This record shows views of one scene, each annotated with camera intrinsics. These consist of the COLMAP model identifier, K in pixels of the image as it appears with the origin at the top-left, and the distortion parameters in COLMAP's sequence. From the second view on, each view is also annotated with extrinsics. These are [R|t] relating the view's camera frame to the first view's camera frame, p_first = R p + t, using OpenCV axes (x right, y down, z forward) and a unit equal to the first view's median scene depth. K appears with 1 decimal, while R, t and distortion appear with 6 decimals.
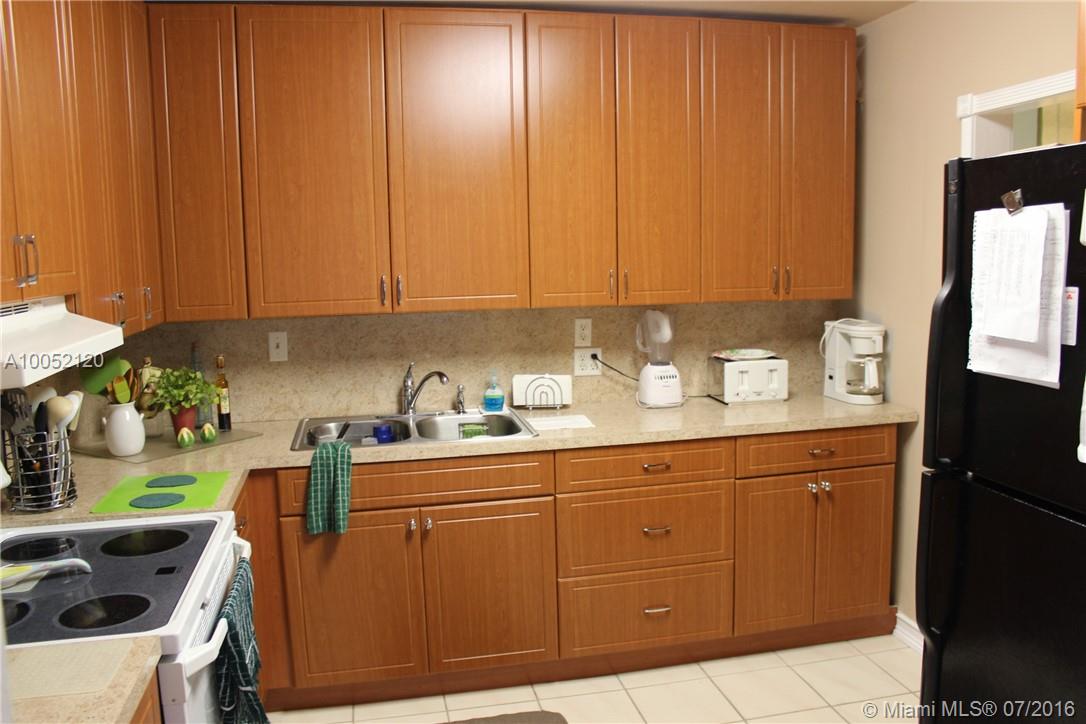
lens RADIAL K [[882.9, 0, 543.0], [0, 882.9, 362.0], [0, 0, 1]] dist [-0.126711, -0.000010]
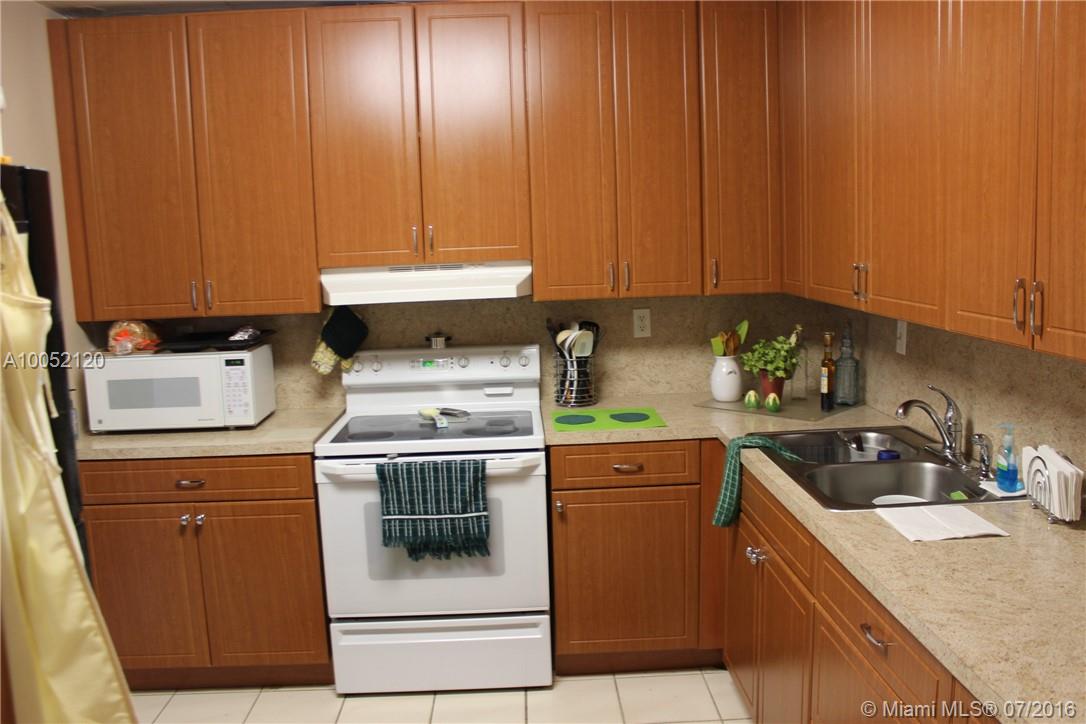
lens RADIAL K [[879.4, 0, 543.0], [0, 879.4, 362.0], [0, 0, 1]] dist [-0.167630, 0.000423]
pose [[0.984145, 0.017142, -0.176536, 0.264950], [-0.014341, 0.999750, 0.017134, -0.013878], [0.176786, -0.014331, 0.984145, 0.058218]]
